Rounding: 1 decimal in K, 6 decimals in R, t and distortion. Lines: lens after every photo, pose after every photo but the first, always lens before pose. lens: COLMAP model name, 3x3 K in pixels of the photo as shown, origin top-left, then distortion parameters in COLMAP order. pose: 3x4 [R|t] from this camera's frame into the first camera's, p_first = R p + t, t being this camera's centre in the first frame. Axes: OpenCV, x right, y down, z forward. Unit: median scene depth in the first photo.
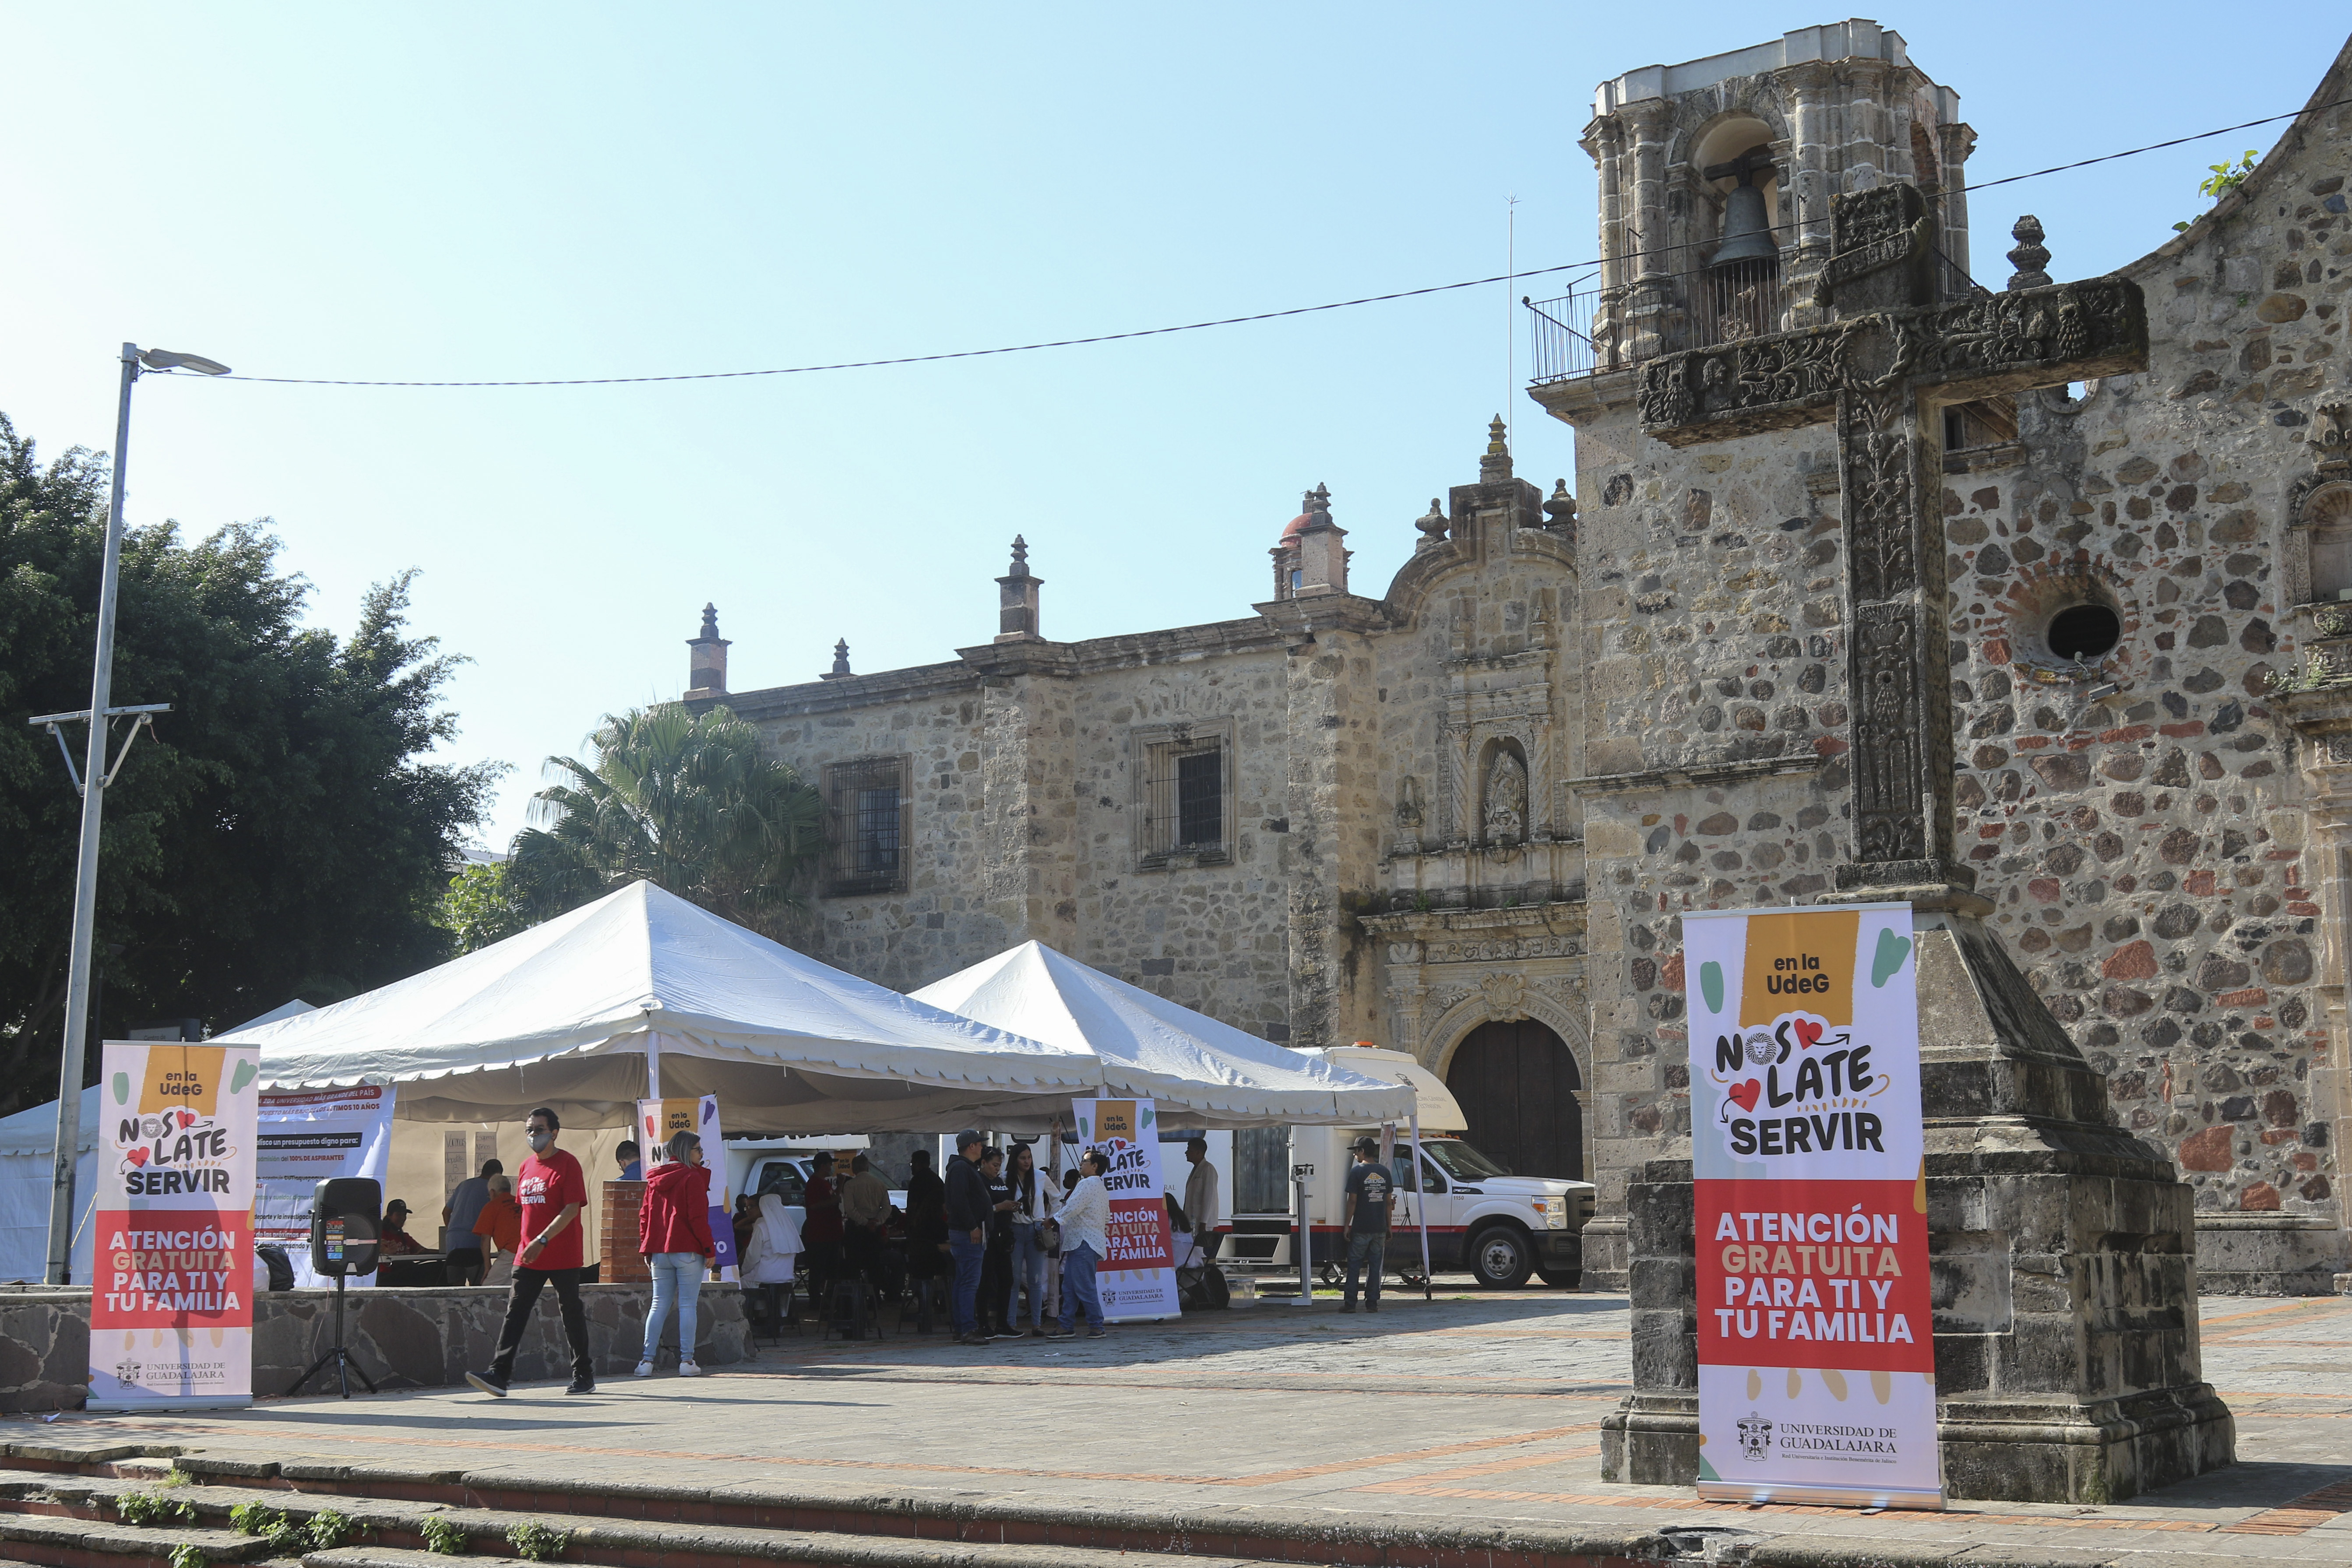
lens RADIAL K [[3141.4, 0, 1176.9], [0, 3141.4, 783.9], [0, 0, 1]] dist [-0.012717, 0.000000]
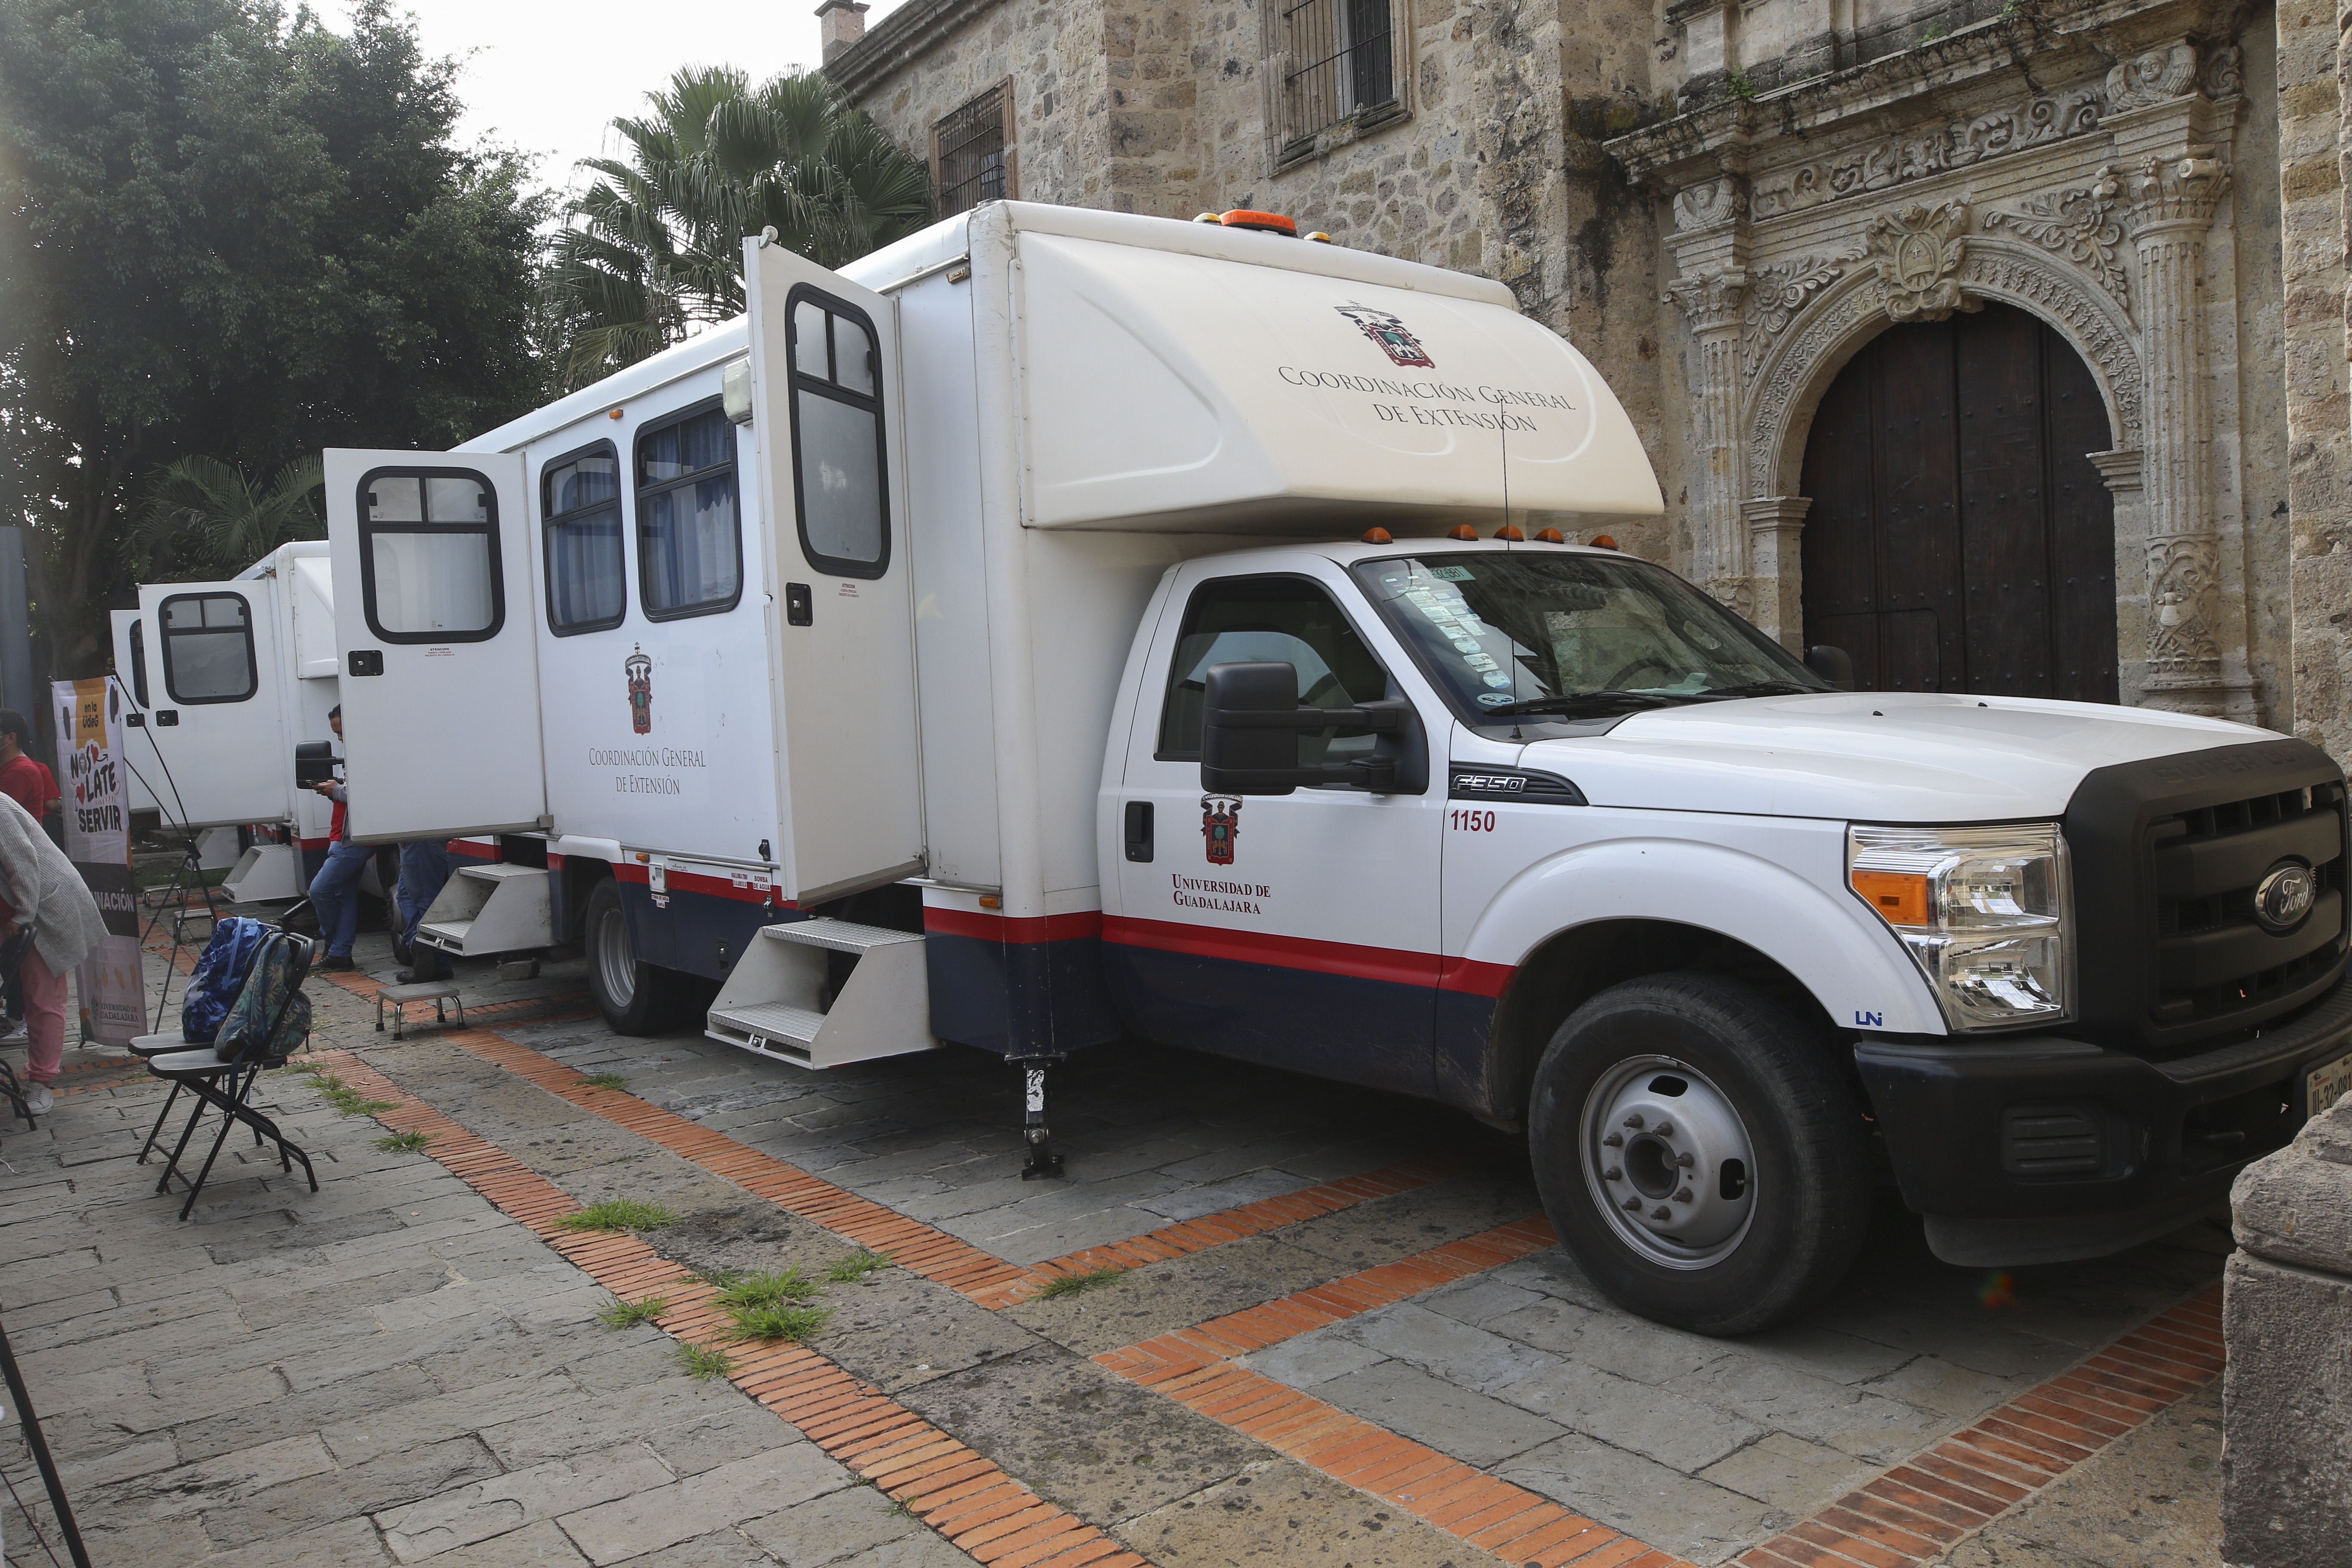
lens RADIAL K [[1779.0, 0, 1178.5], [0, 1779.0, 776.1], [0, 0, 1]] dist [-0.010451, 0.000237]
pose [[0.940142, -0.025207, -0.339850, 0.083913], [0.089525, 0.980502, 0.174931, 0.081749], [0.328814, -0.194885, 0.924068, 0.676042]]
